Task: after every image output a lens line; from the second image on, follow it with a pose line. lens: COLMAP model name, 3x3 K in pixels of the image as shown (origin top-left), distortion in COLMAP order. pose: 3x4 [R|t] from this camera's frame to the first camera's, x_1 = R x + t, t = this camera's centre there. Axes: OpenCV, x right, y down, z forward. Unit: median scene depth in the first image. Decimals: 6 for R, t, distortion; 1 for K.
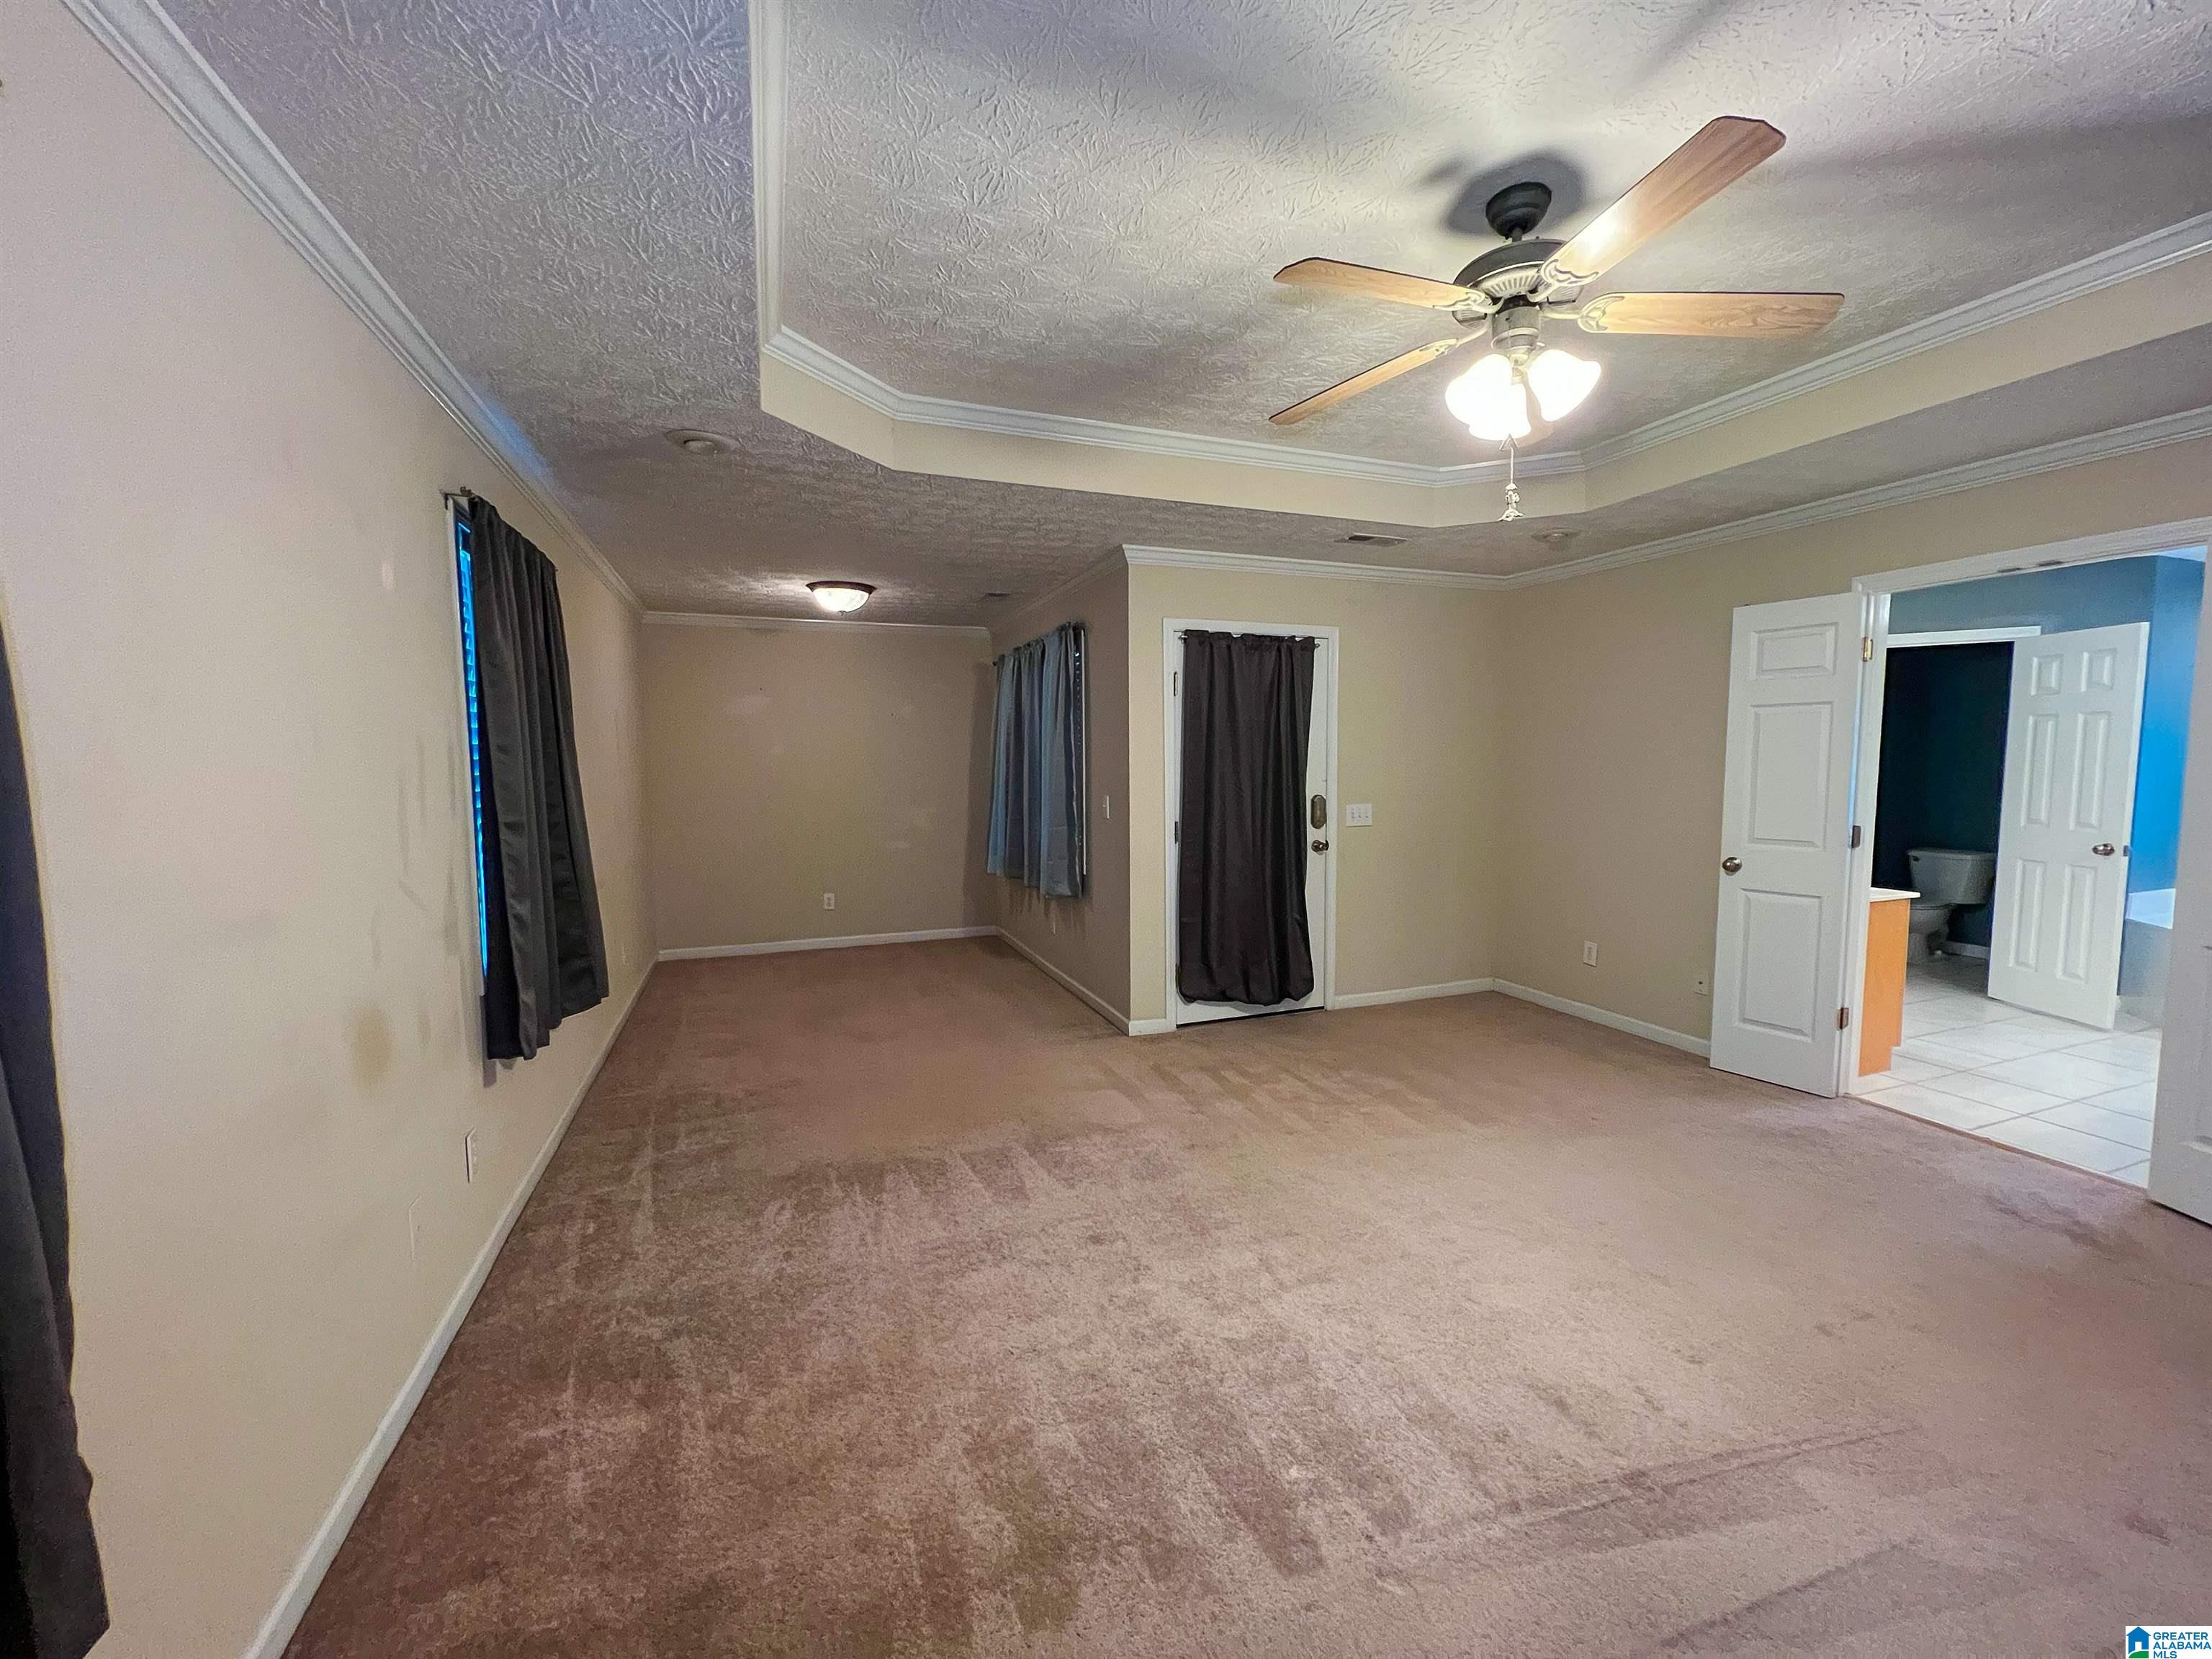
lens RADIAL K [[887.0, 0, 1108.8], [0, 887.0, 834.0], [0, 0, 1]] dist [-0.001357, 0.000264]
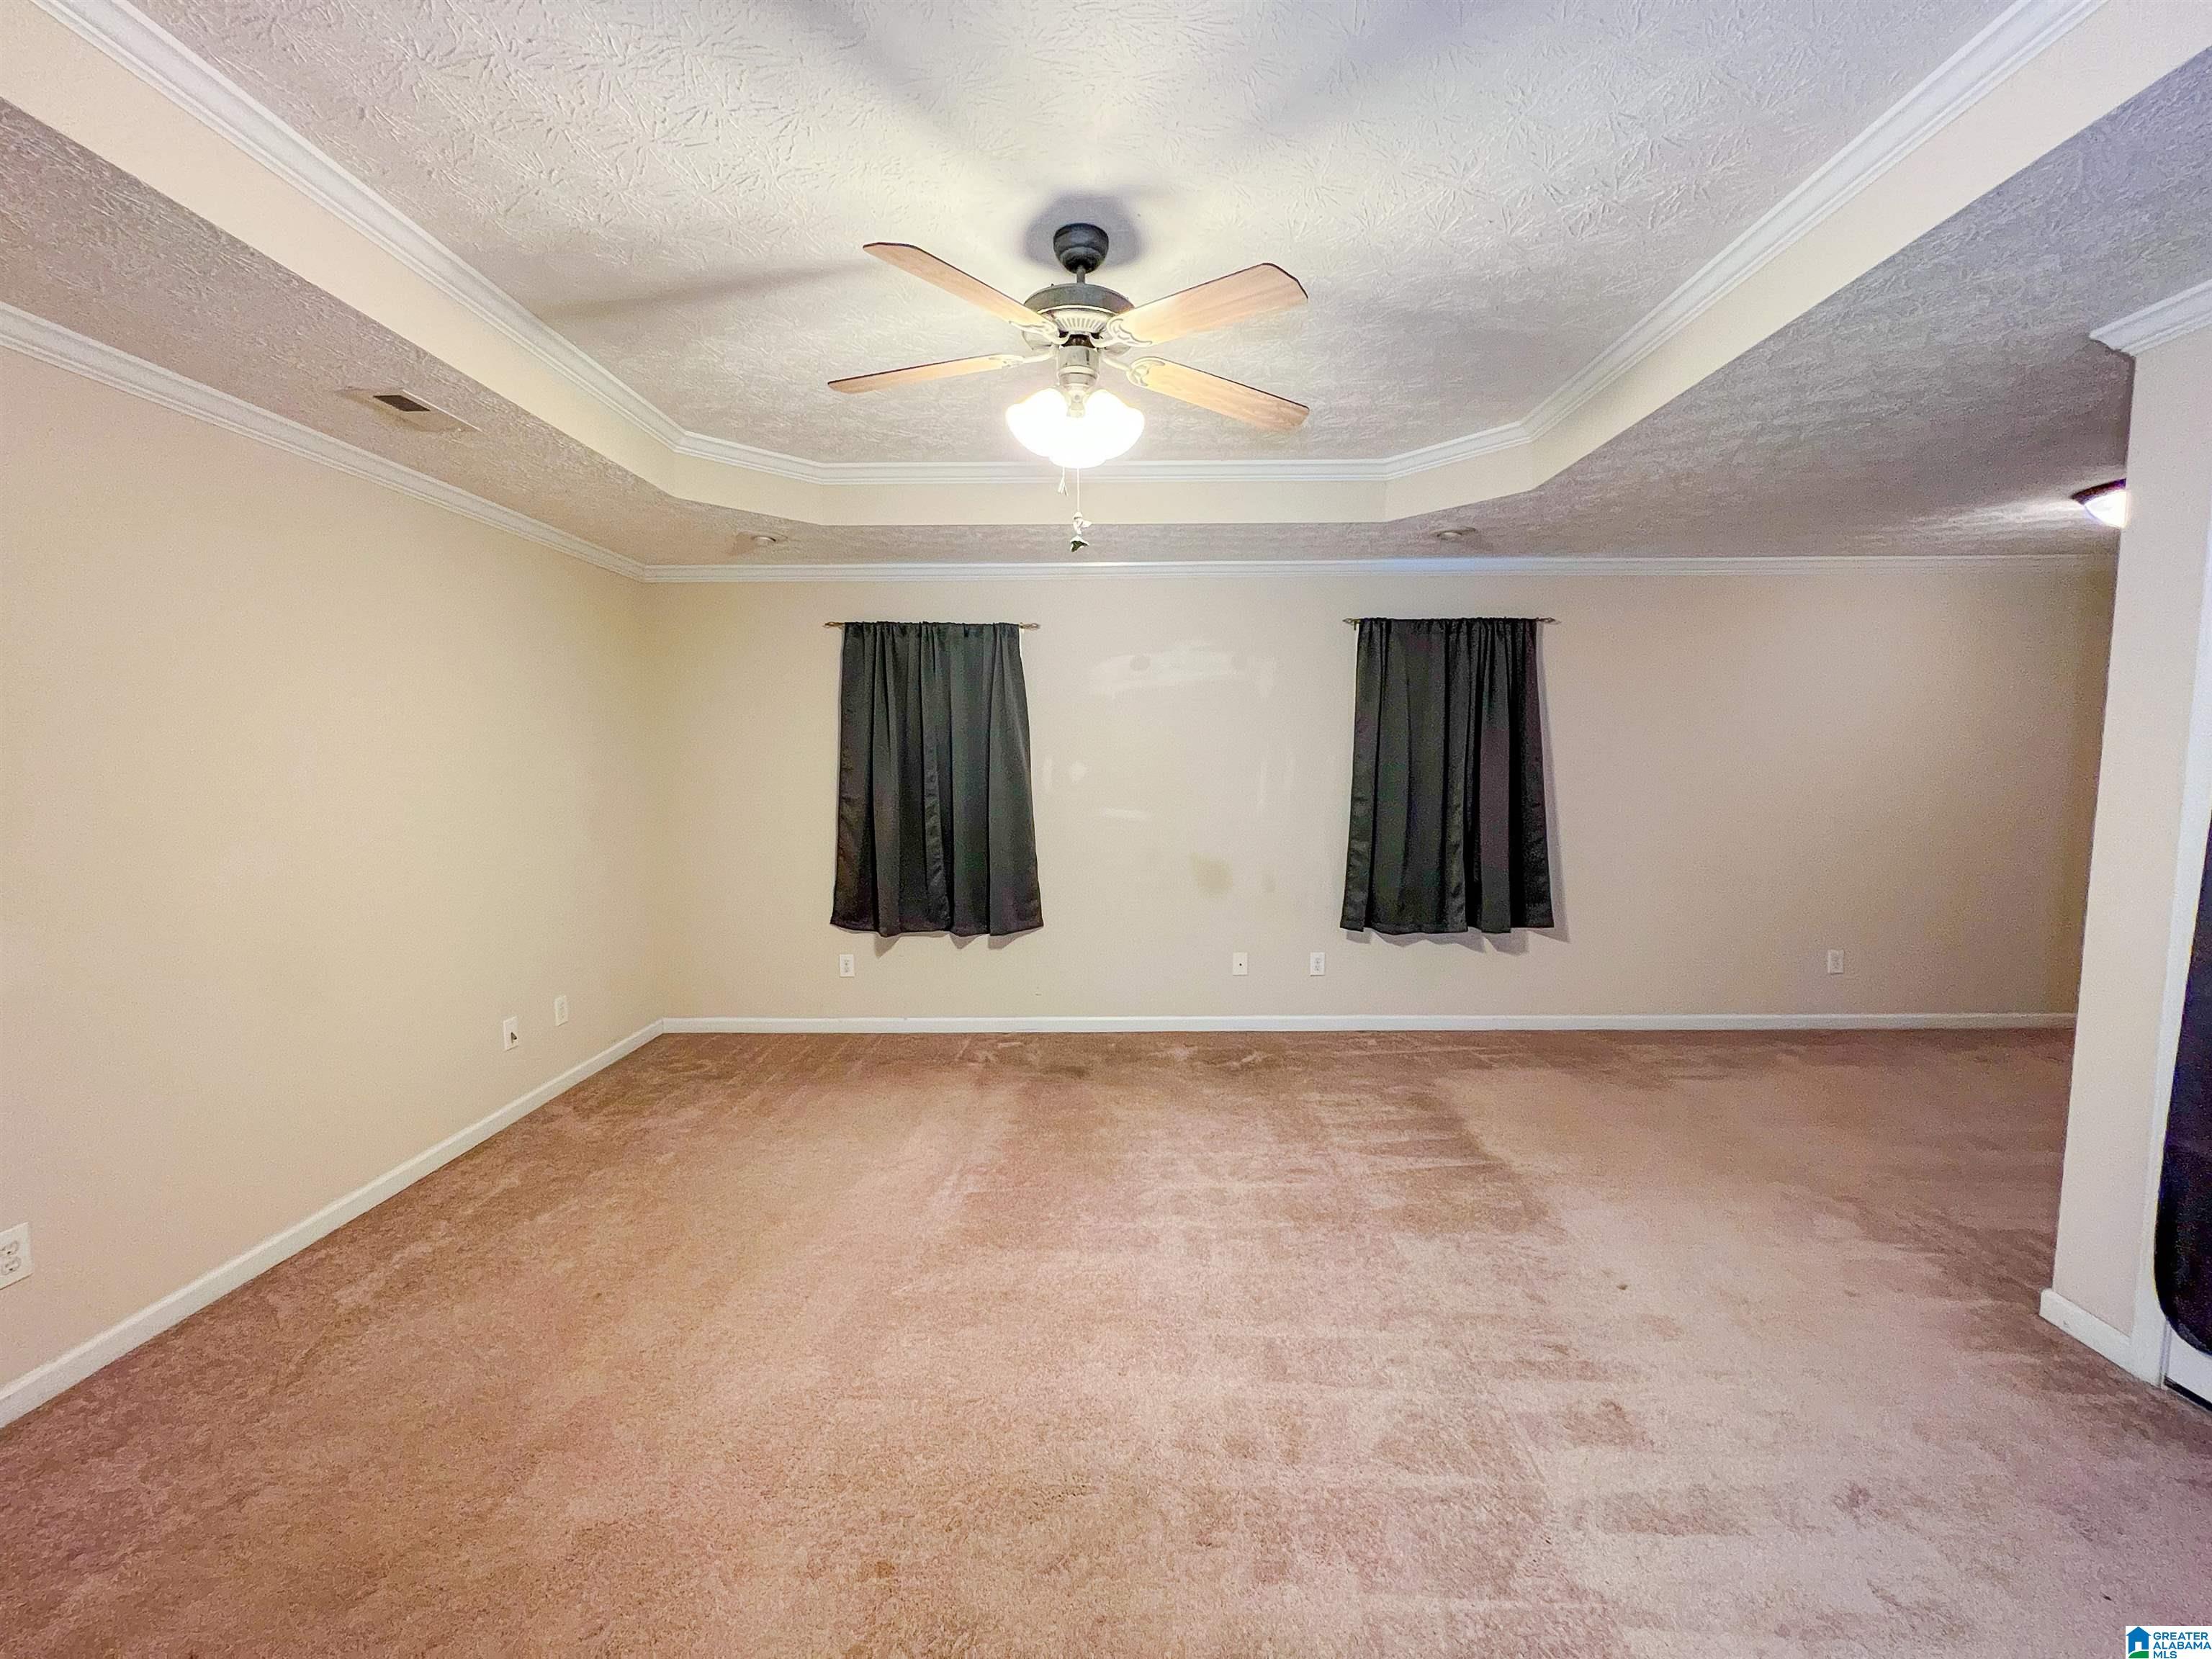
lens RADIAL K [[889.5, 0, 1109.0], [0, 889.5, 835.6], [0, 0, 1]] dist [-0.000702, -0.000009]
pose [[-0.366884, 0.088031, -0.926092, 0.881798], [-0.067338, 0.990388, 0.120820, -0.089320], [0.927826, 0.106688, -0.357430, 0.882408]]
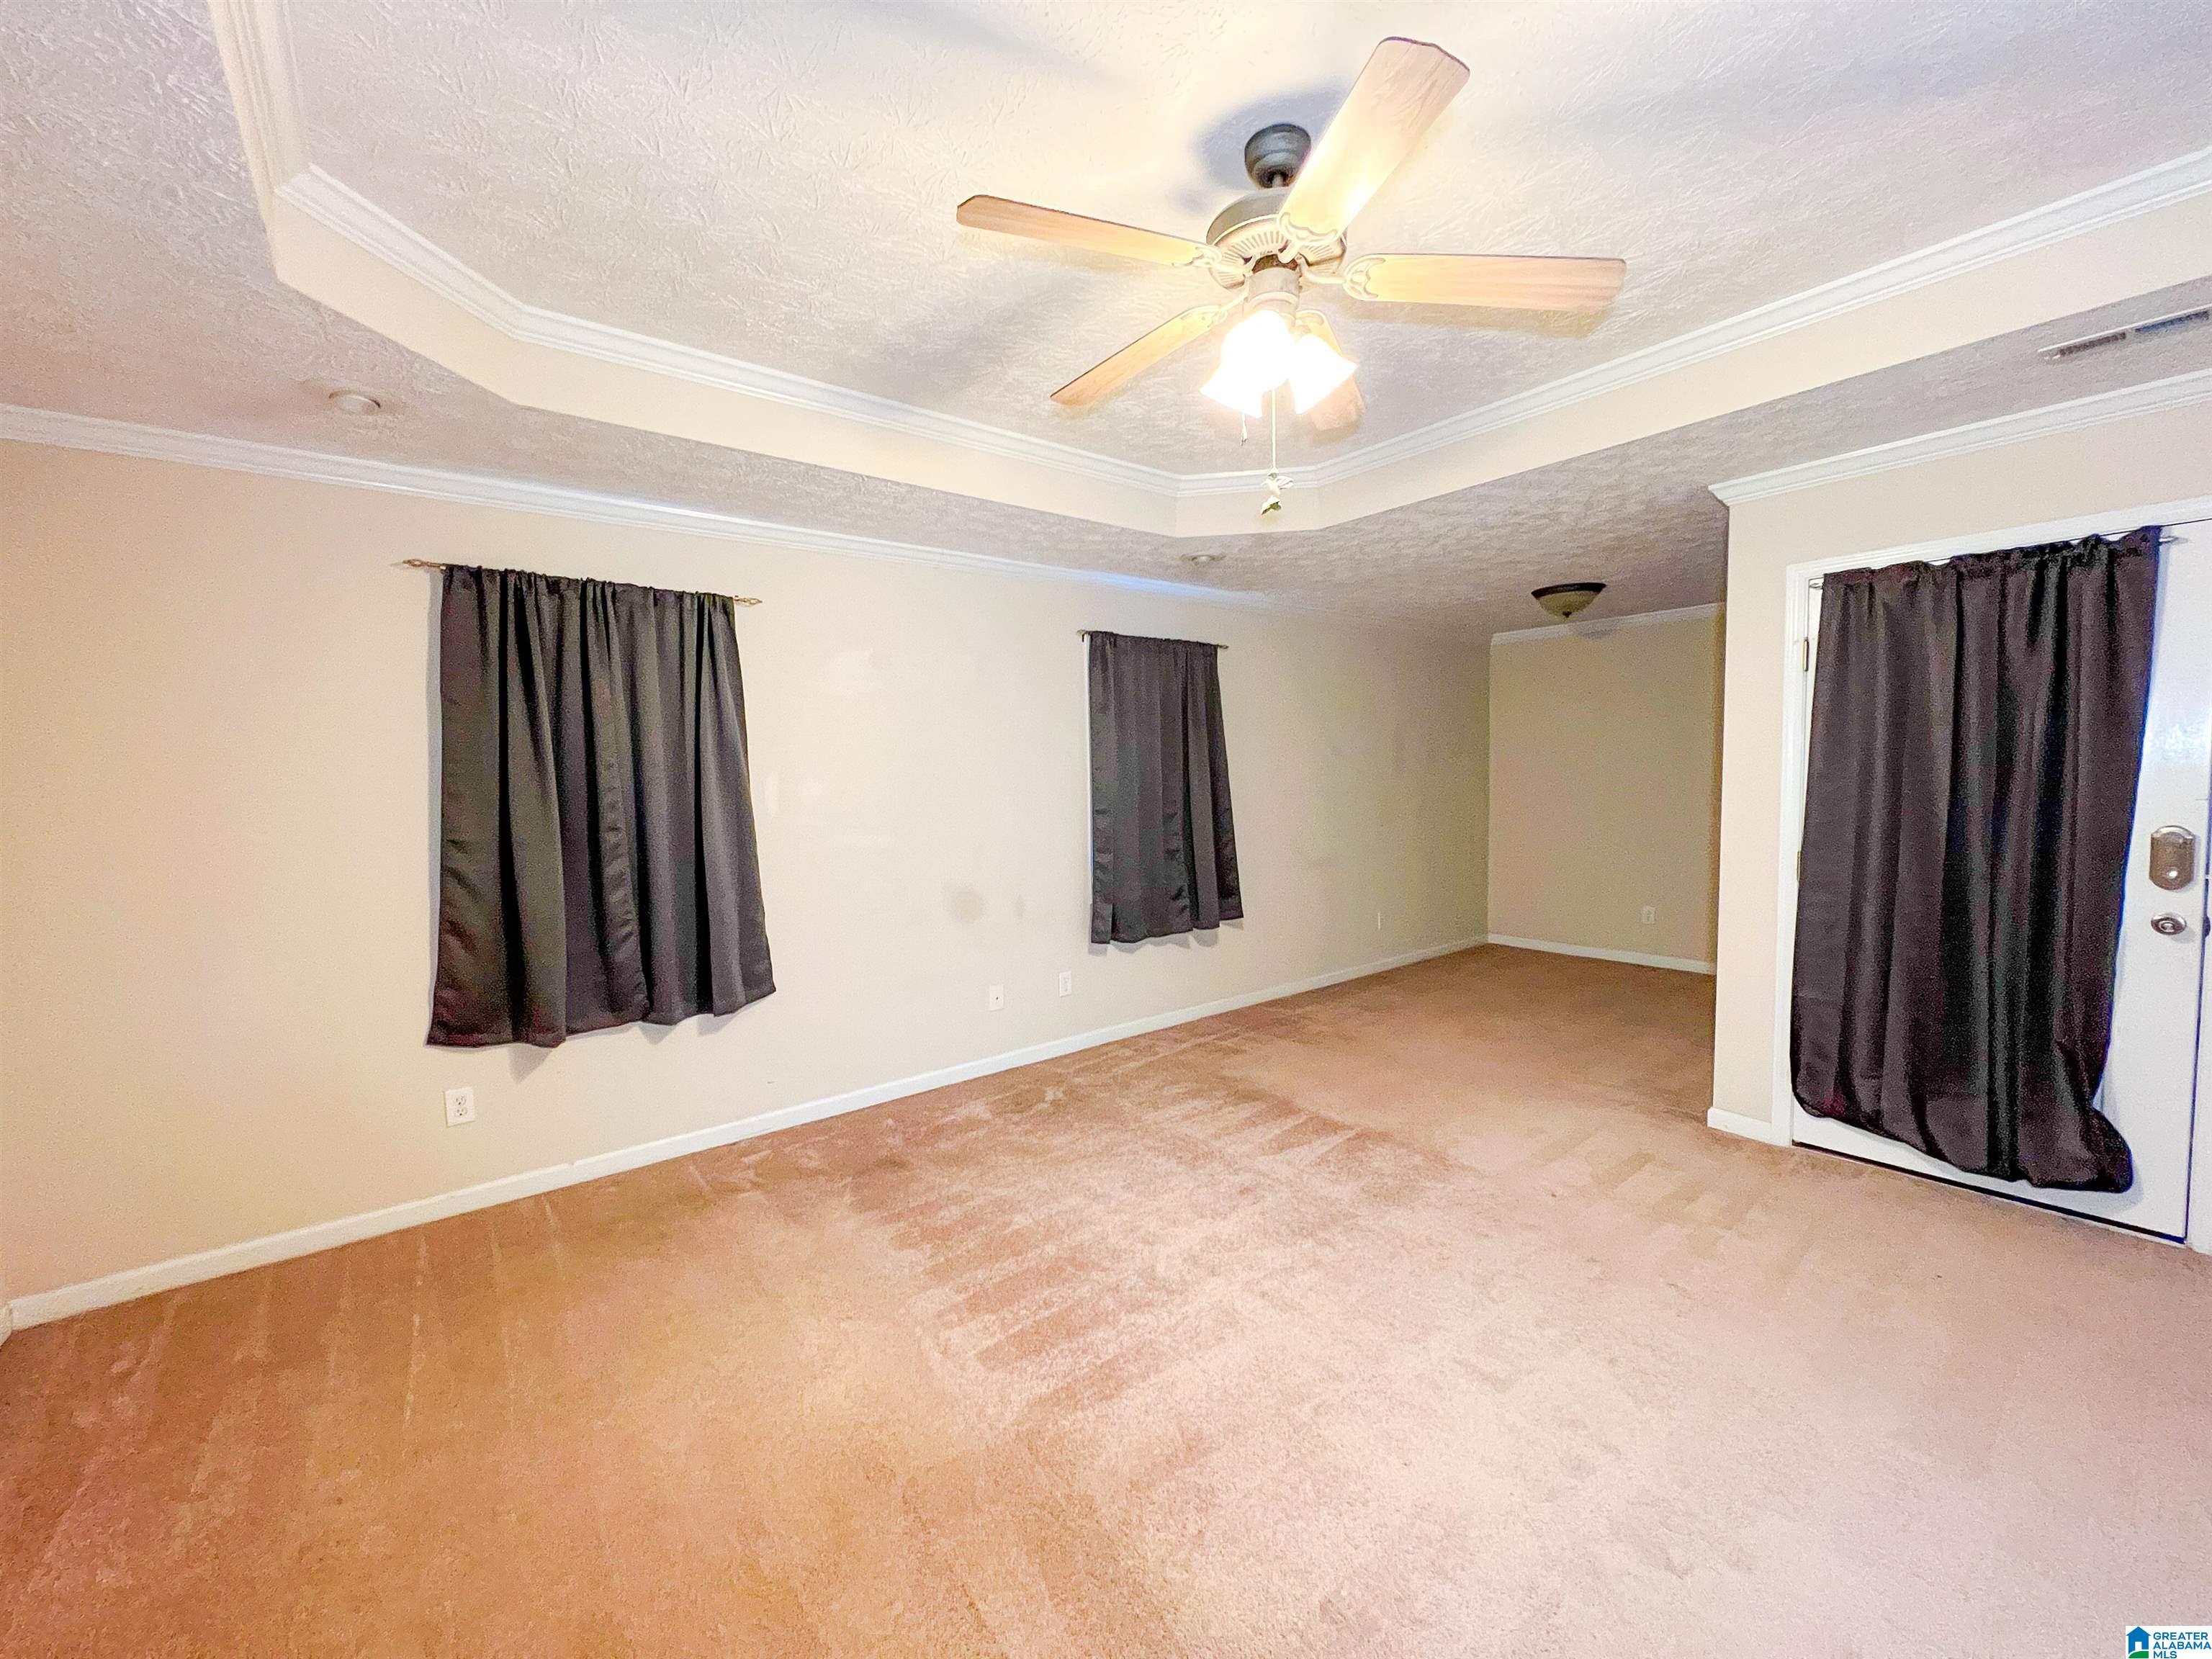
lens RADIAL K [[889.5, 0, 1109.0], [0, 889.5, 835.6], [0, 0, 1]] dist [-0.000702, -0.000009]
pose [[0.299364, 0.068233, -0.951696, 0.773267], [-0.058760, 0.996865, 0.052988, -0.042537], [0.952328, 0.040059, 0.302434, 0.355991]]
